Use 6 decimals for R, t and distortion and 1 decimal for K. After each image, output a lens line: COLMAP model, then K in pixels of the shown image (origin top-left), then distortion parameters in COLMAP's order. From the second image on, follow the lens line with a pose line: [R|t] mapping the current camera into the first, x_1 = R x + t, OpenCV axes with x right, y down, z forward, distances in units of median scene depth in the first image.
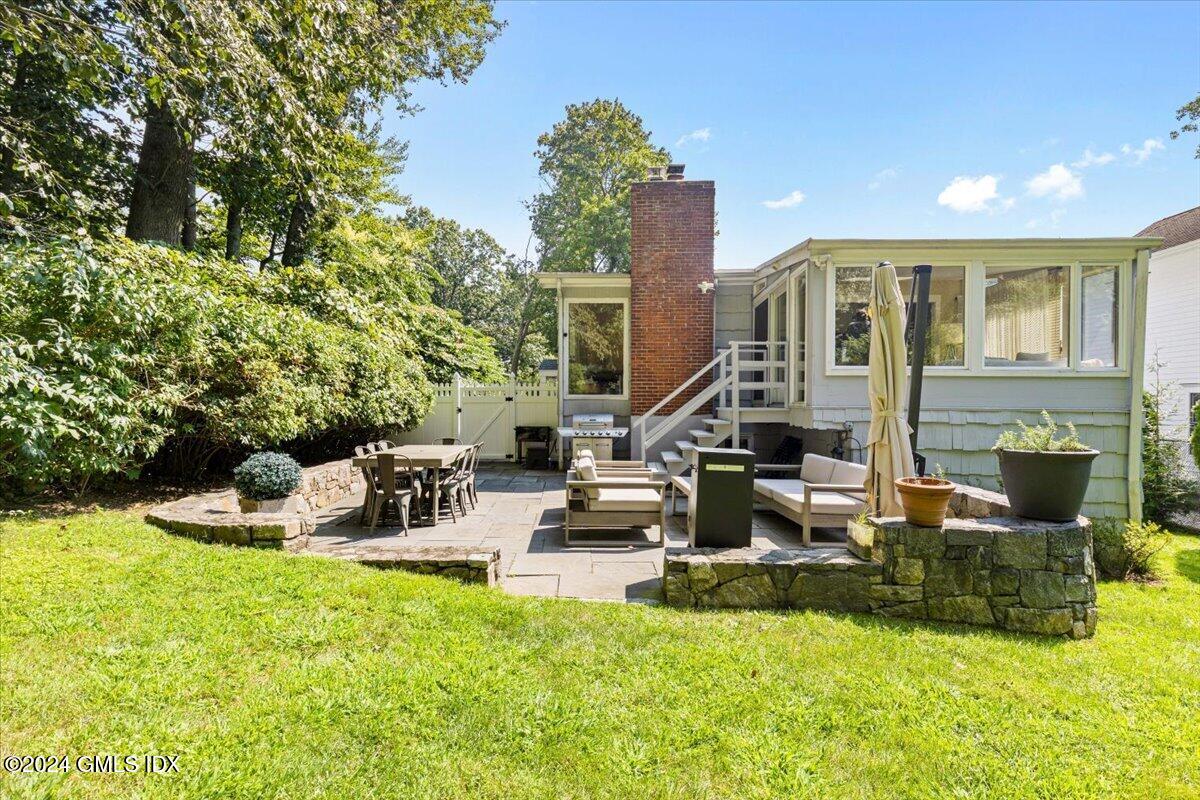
lens RADIAL K [[548.1, 0, 608.0], [0, 548.1, 408.0], [0, 0, 1]] dist [0.009598, 0.000787]
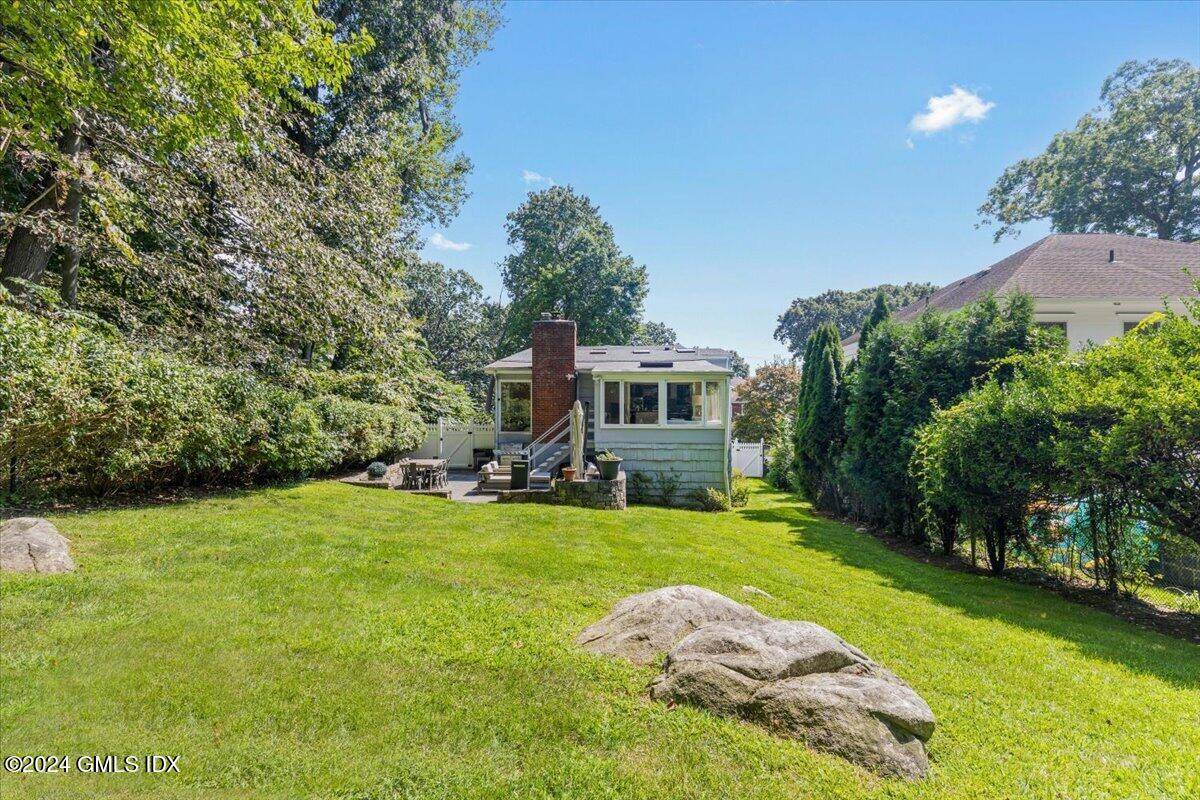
lens RADIAL K [[548.1, 0, 608.0], [0, 548.1, 408.0], [0, 0, 1]] dist [0.009598, 0.000787]
pose [[0.999665, -0.002647, 0.025749, 0.210578], [0.003252, 0.999719, -0.023480, -0.051427], [-0.025679, 0.023556, 0.999393, -0.747522]]
